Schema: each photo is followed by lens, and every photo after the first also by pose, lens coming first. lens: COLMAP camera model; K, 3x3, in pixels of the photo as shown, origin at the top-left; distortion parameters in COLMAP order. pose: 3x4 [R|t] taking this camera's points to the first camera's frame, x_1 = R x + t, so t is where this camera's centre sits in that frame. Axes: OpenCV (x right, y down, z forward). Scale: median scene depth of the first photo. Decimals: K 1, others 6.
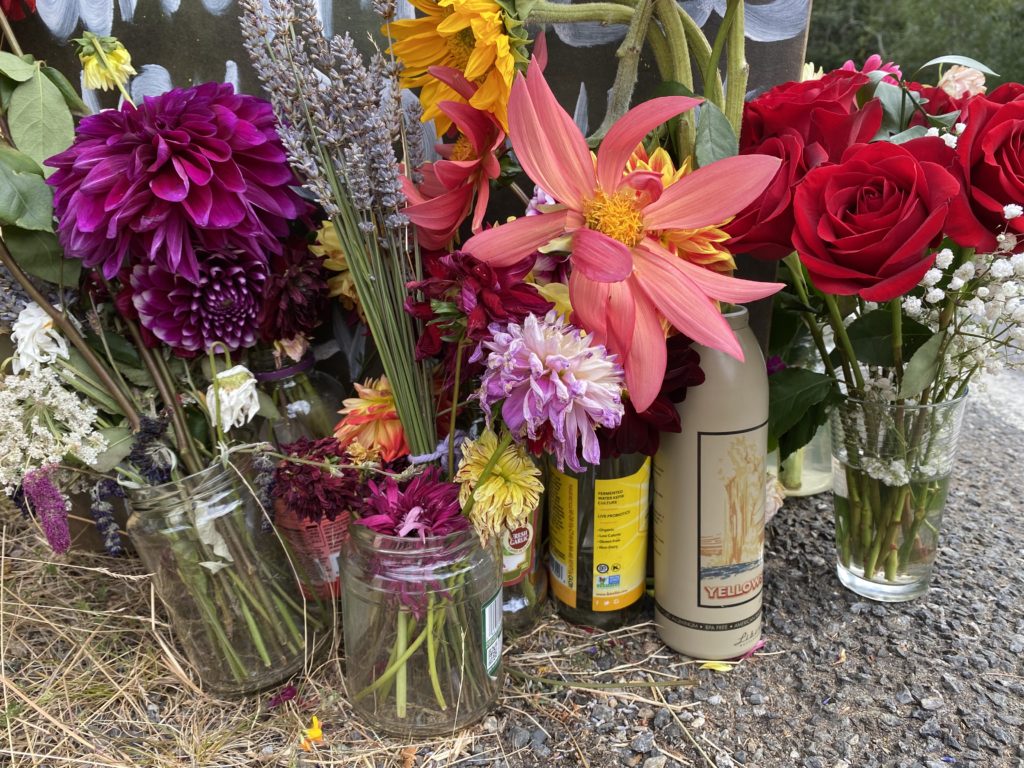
lens RADIAL K [[781.6, 0, 515.0], [0, 781.6, 384.6], [0, 0, 1]] dist [0.044726, -0.041337]
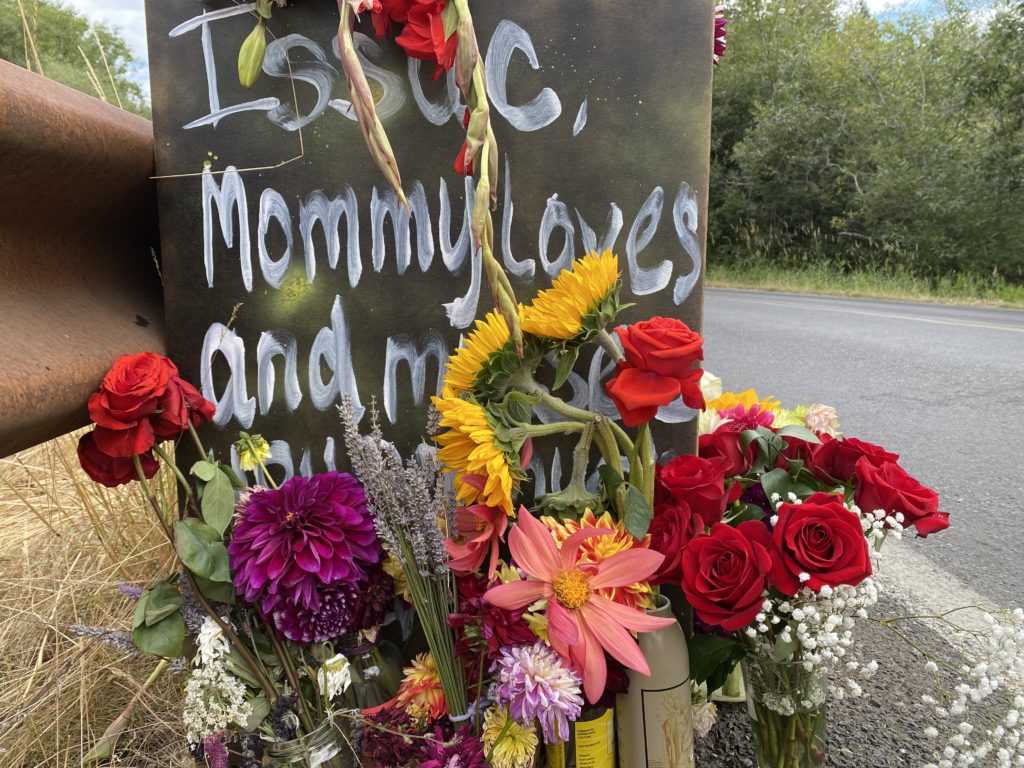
lens RADIAL K [[781.6, 0, 512.2], [0, 781.6, 392.8], [0, 0, 1]] dist [0.044726, -0.041337]
pose [[0.999603, -0.025981, -0.010891, 0.019549], [0.024206, 0.989895, -0.139724, -0.314576], [0.014411, 0.139405, 0.990131, -0.606844]]
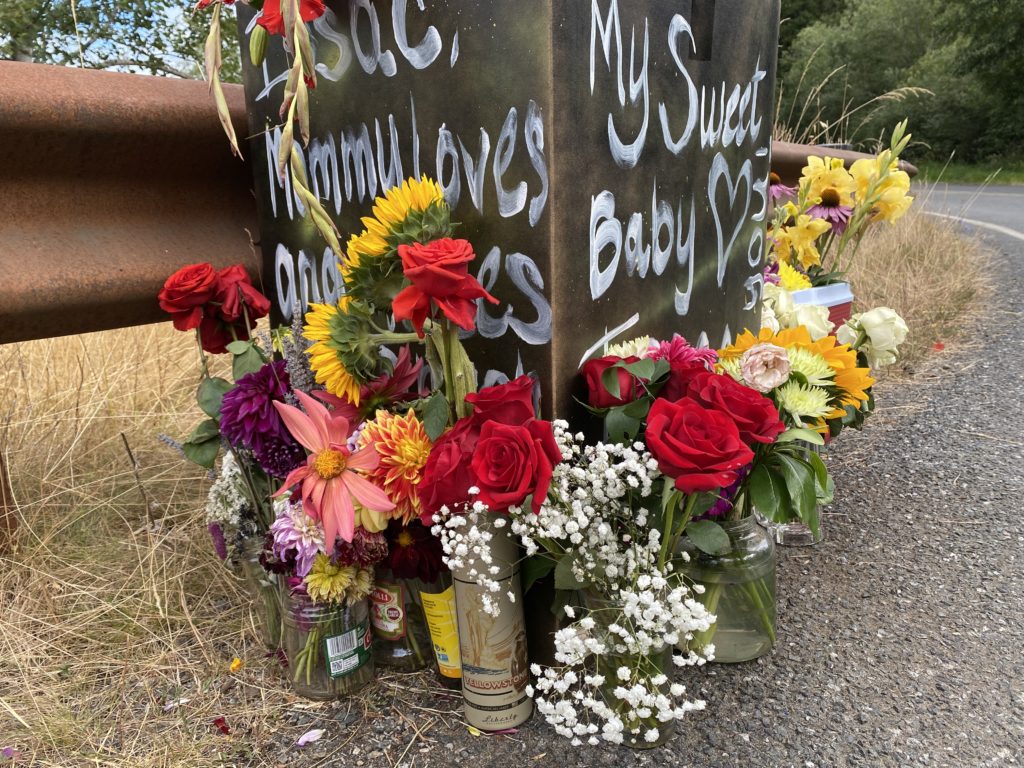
lens RADIAL K [[781.6, 0, 507.2], [0, 781.6, 382.8], [0, 0, 1]] dist [0.044726, -0.041337]
pose [[0.761710, 0.088837, -0.641799, 1.443545], [-0.131969, 0.991063, -0.019443, -0.352606], [0.634336, 0.099507, 0.766626, -0.257172]]
